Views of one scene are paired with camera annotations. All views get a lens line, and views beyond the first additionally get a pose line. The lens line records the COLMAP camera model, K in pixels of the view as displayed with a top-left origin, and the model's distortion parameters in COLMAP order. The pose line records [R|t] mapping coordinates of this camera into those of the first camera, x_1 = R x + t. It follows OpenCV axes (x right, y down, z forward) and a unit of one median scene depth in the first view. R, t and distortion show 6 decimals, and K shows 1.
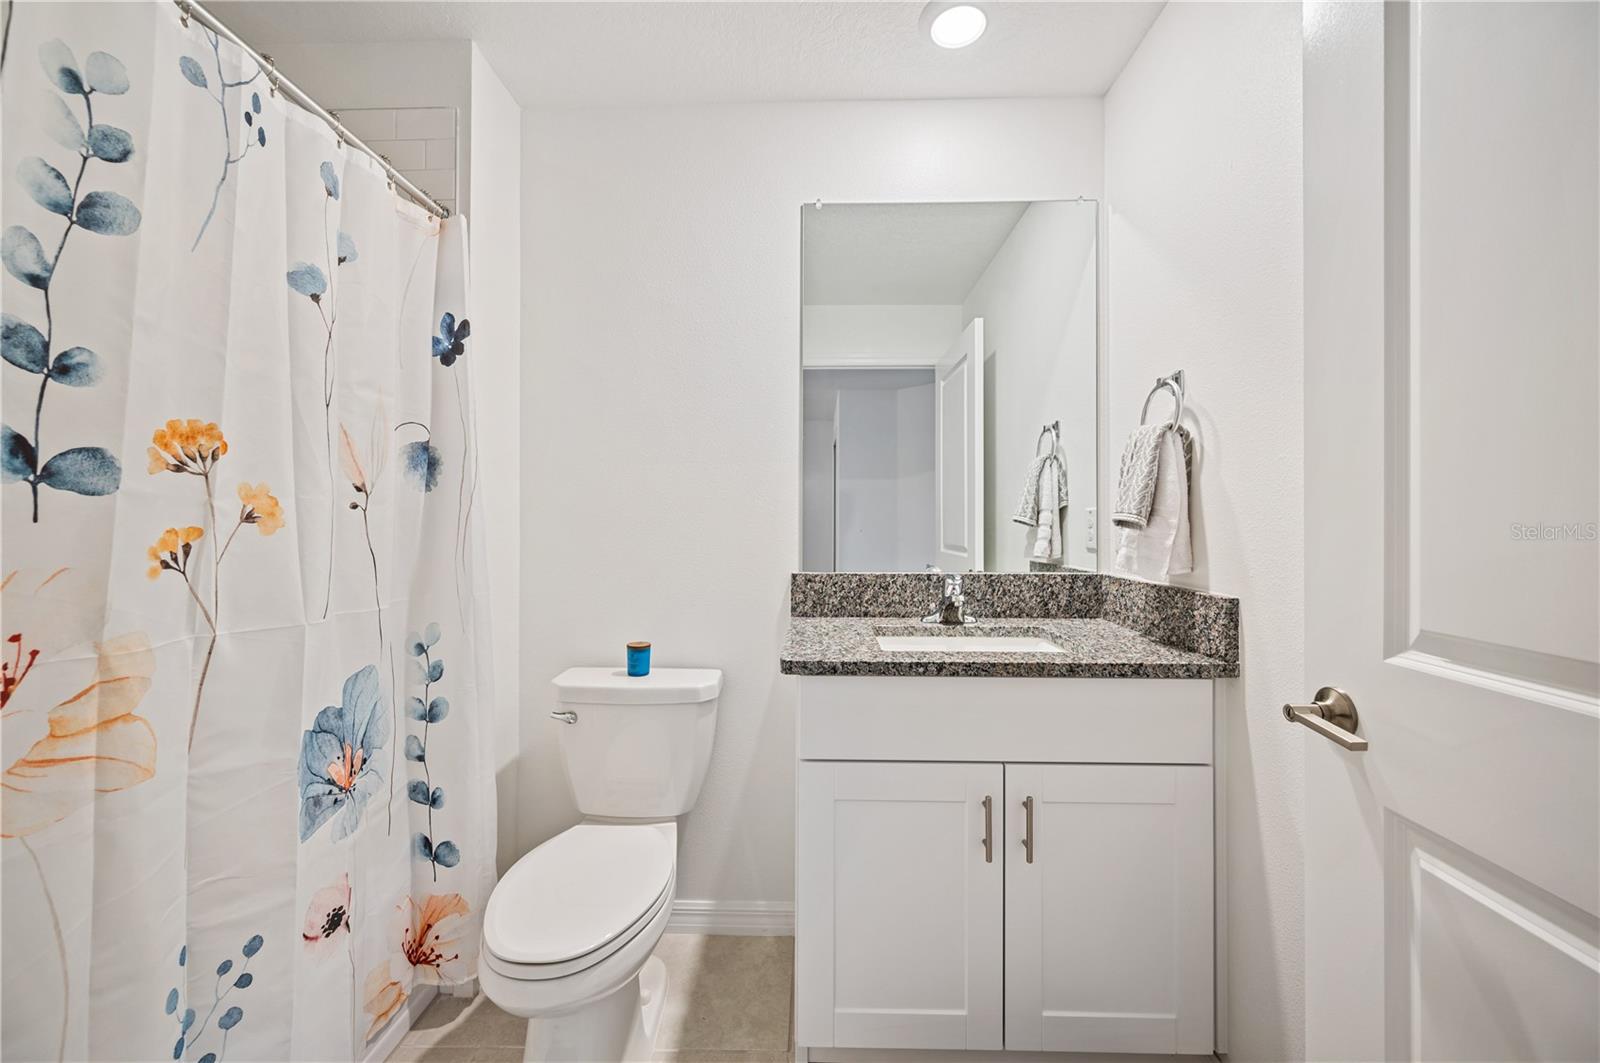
lens RADIAL K [[634.0, 0, 804.0], [0, 634.0, 524.7], [0, 0, 1]] dist [-0.001432, 0.000100]
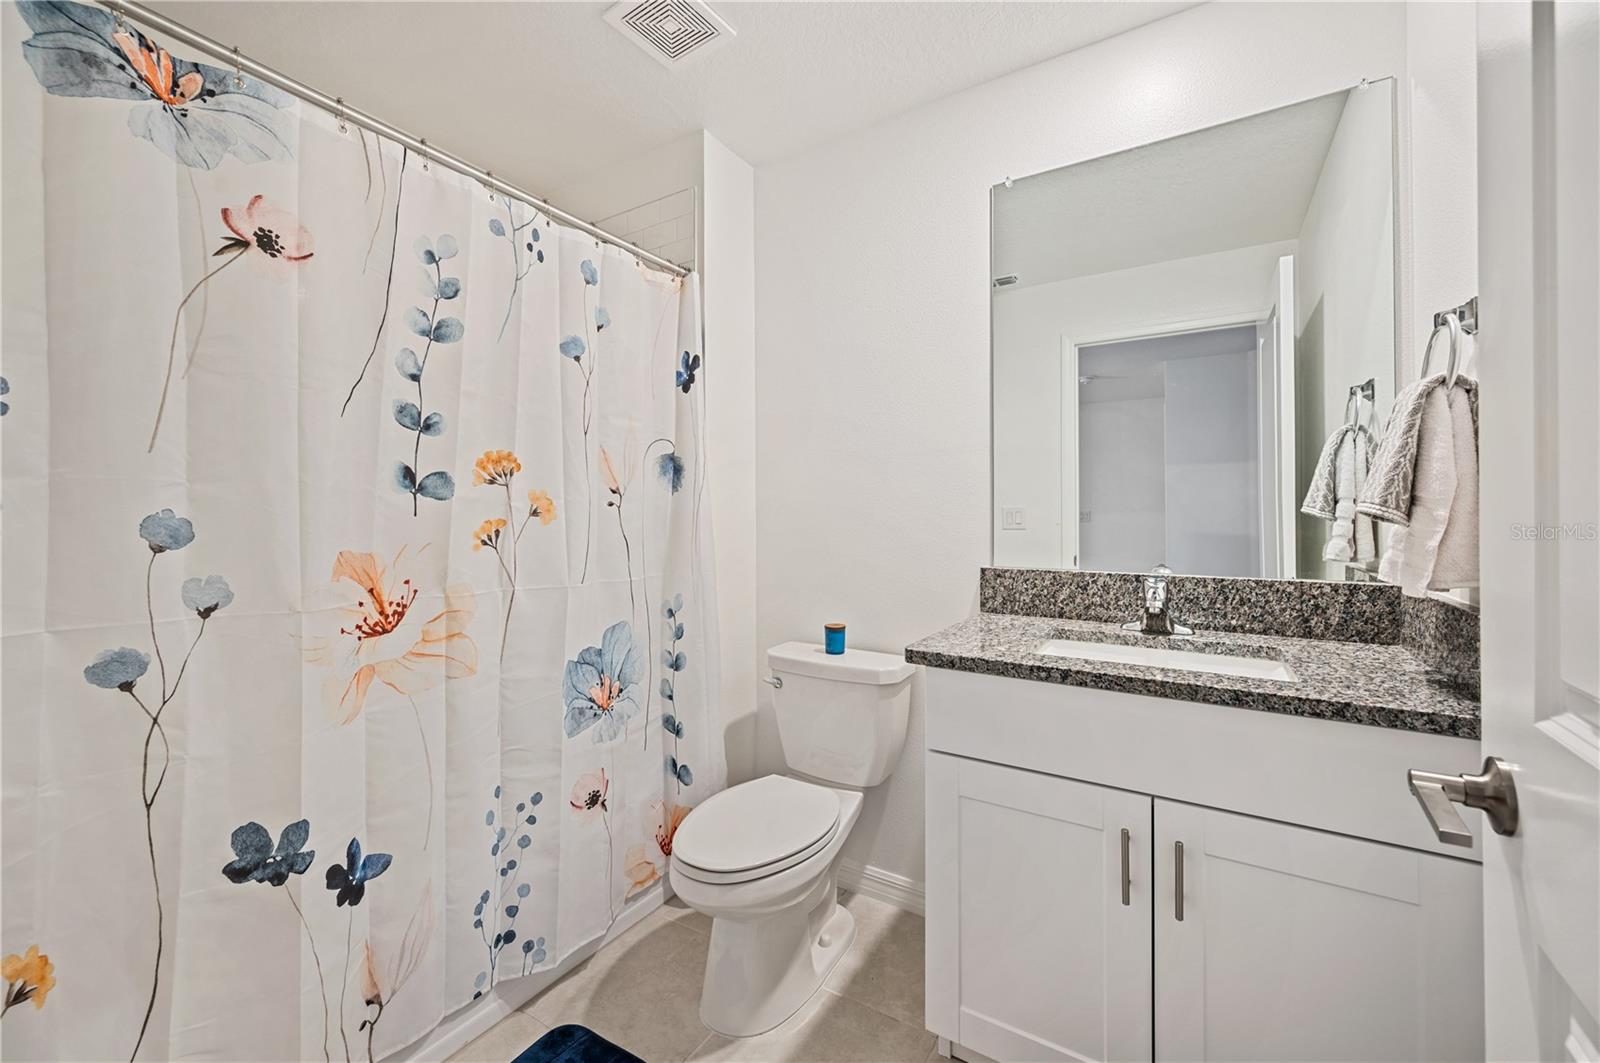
lens RADIAL K [[635.2, 0, 800.4], [0, 635.2, 520.6], [0, 0, 1]] dist [0.000061, 0.000118]
pose [[0.860580, 0.003153, -0.509305, 0.320235], [-0.000547, 0.999986, 0.005267, -0.000835], [0.509314, -0.004254, 0.860570, 0.019250]]
